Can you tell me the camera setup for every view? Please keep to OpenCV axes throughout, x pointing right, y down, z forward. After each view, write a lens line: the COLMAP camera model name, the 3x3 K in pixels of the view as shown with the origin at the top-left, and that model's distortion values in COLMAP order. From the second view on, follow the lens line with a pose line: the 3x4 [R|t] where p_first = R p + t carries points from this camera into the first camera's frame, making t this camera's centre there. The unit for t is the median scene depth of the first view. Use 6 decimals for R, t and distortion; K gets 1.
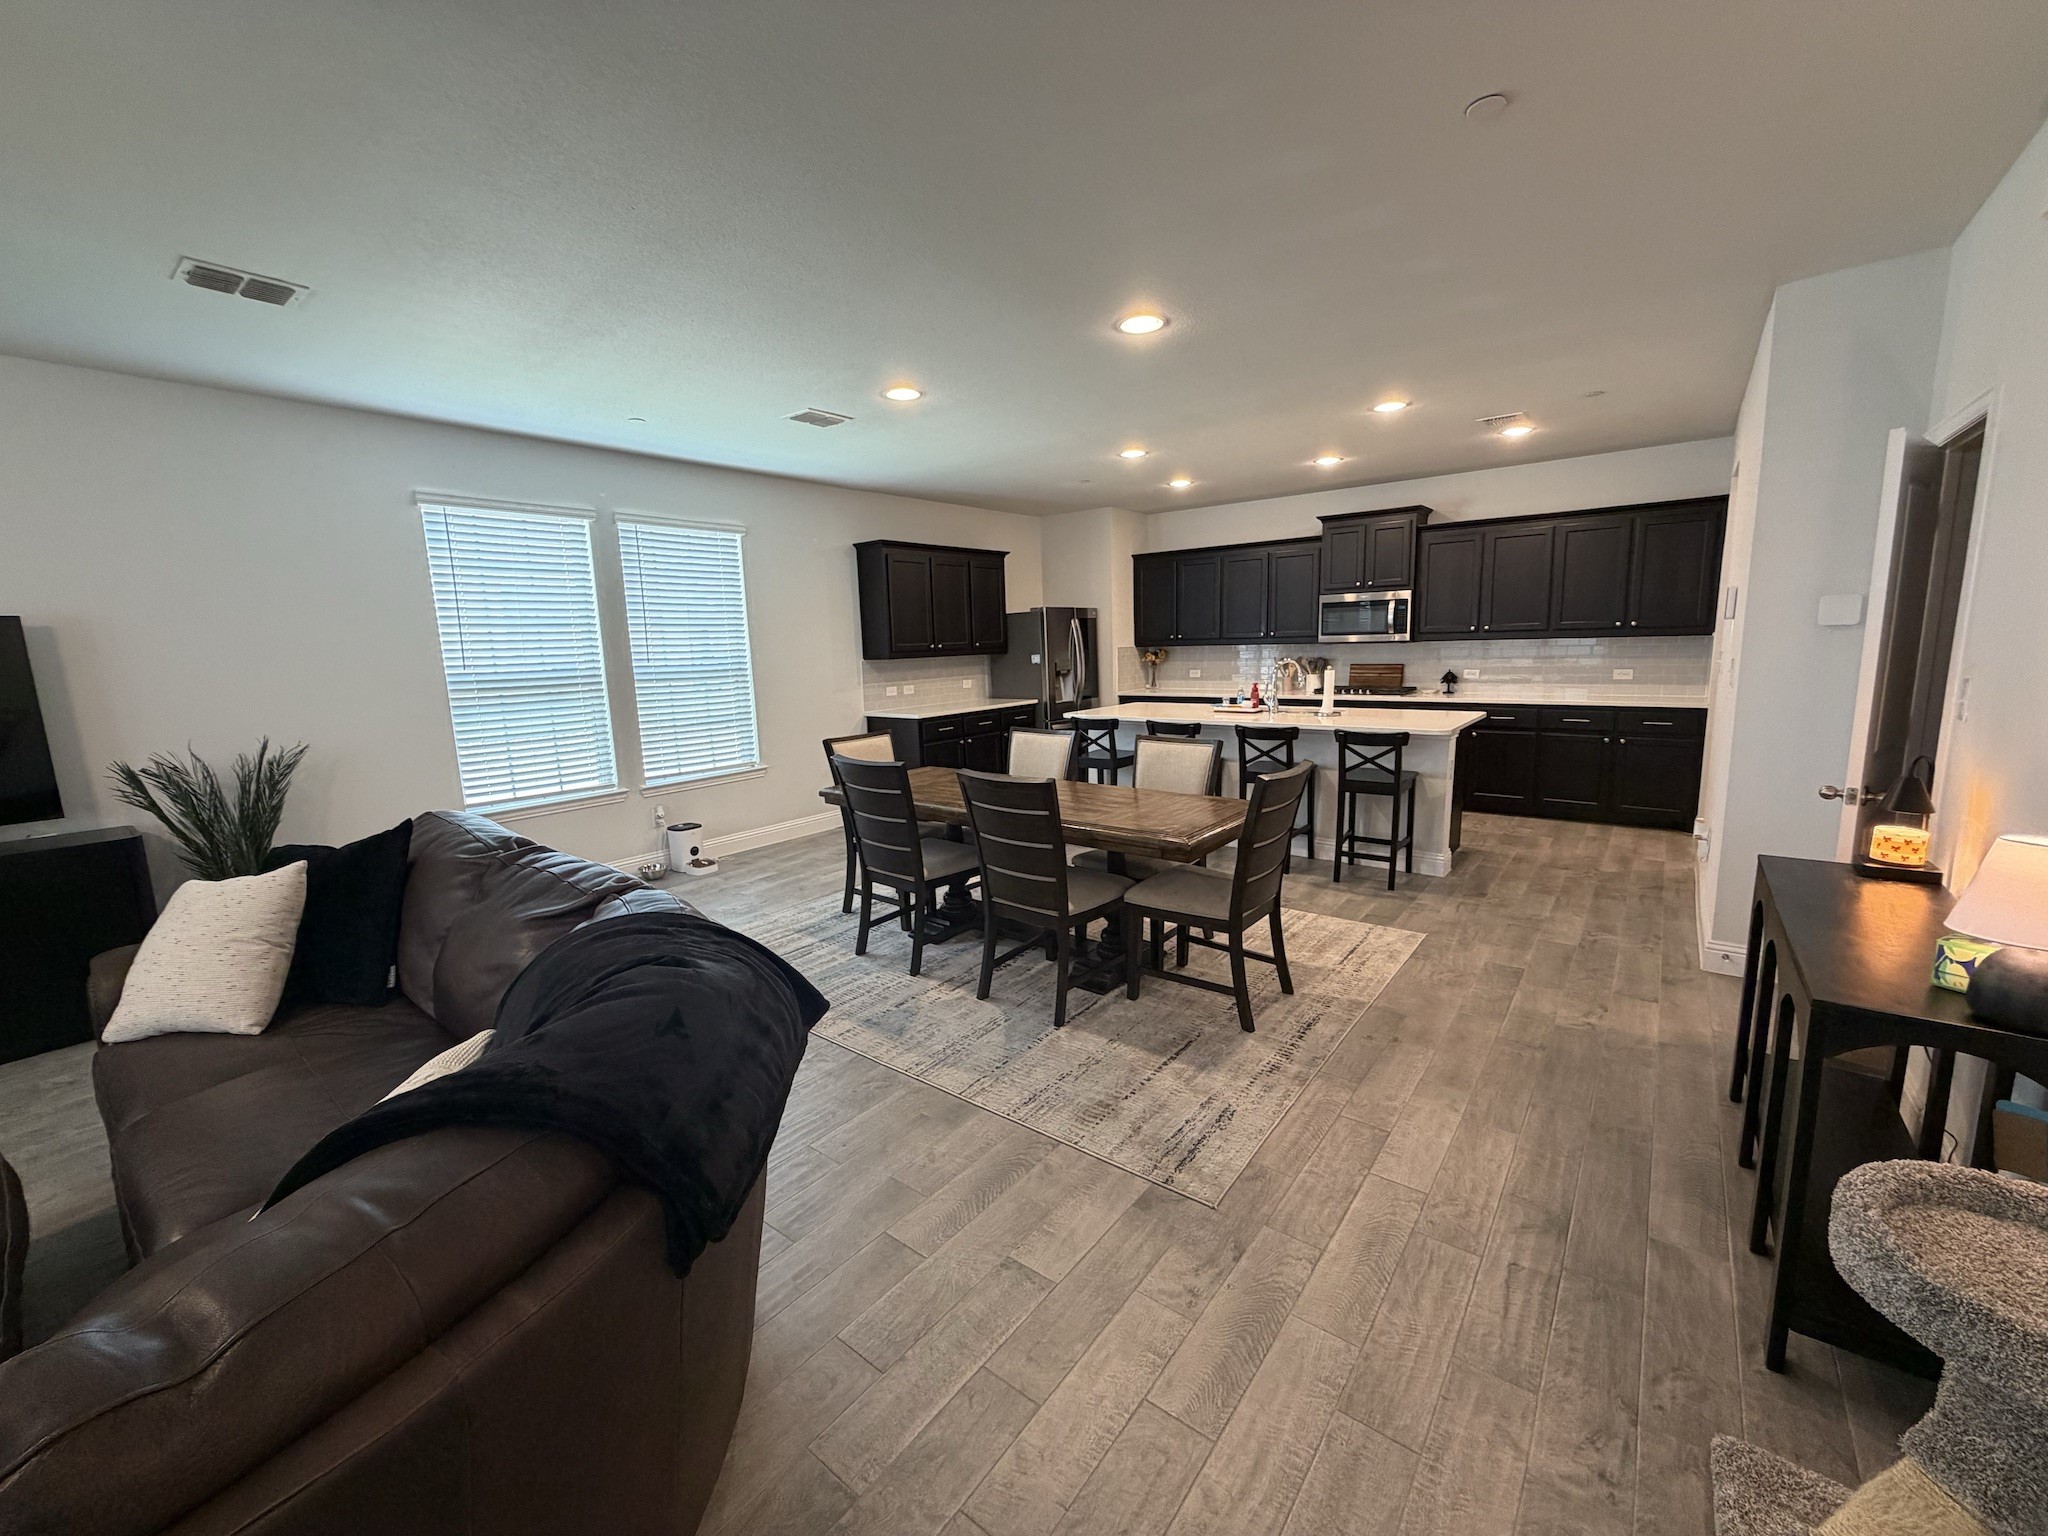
lens RADIAL K [[812.2, 0, 1024.0], [0, 812.2, 768.0], [0, 0, 1]] dist [0.000960, 0.000110]
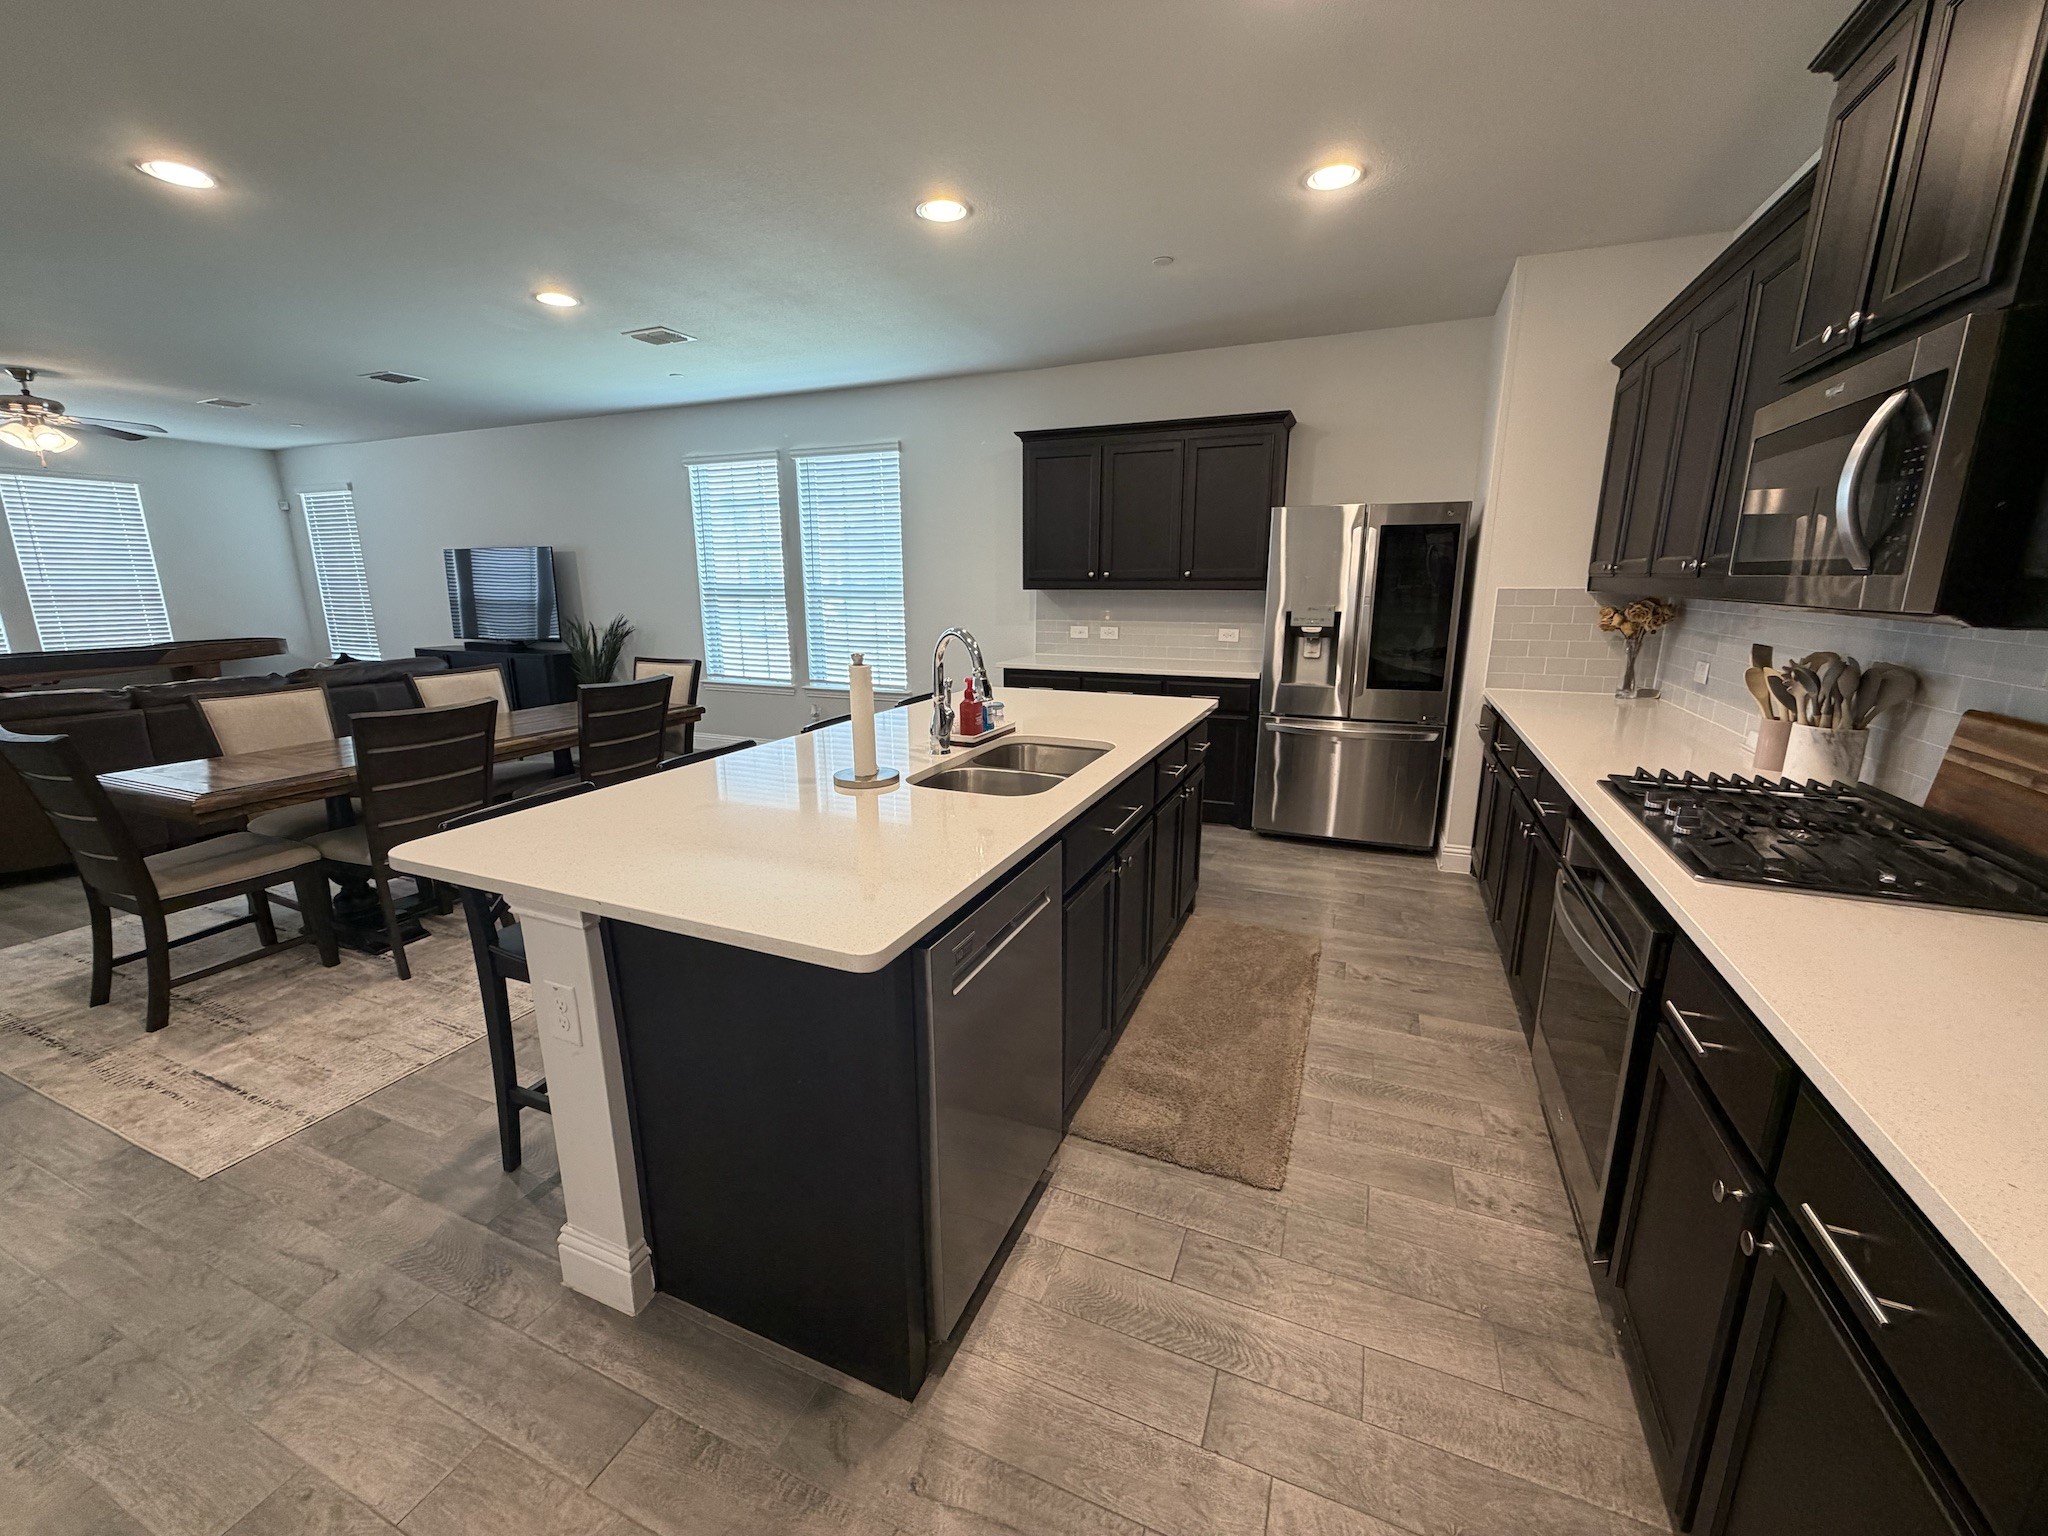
lens RADIAL K [[817.1, 0, 1019.1], [0, 817.1, 770.6], [0, 0, 1]] dist [0.000661, -0.000217]
pose [[0.258884, 0.250855, -0.932765, 0.607115], [-0.157065, 0.963767, 0.215600, -0.132291], [0.953053, 0.090689, 0.288905, 0.770619]]
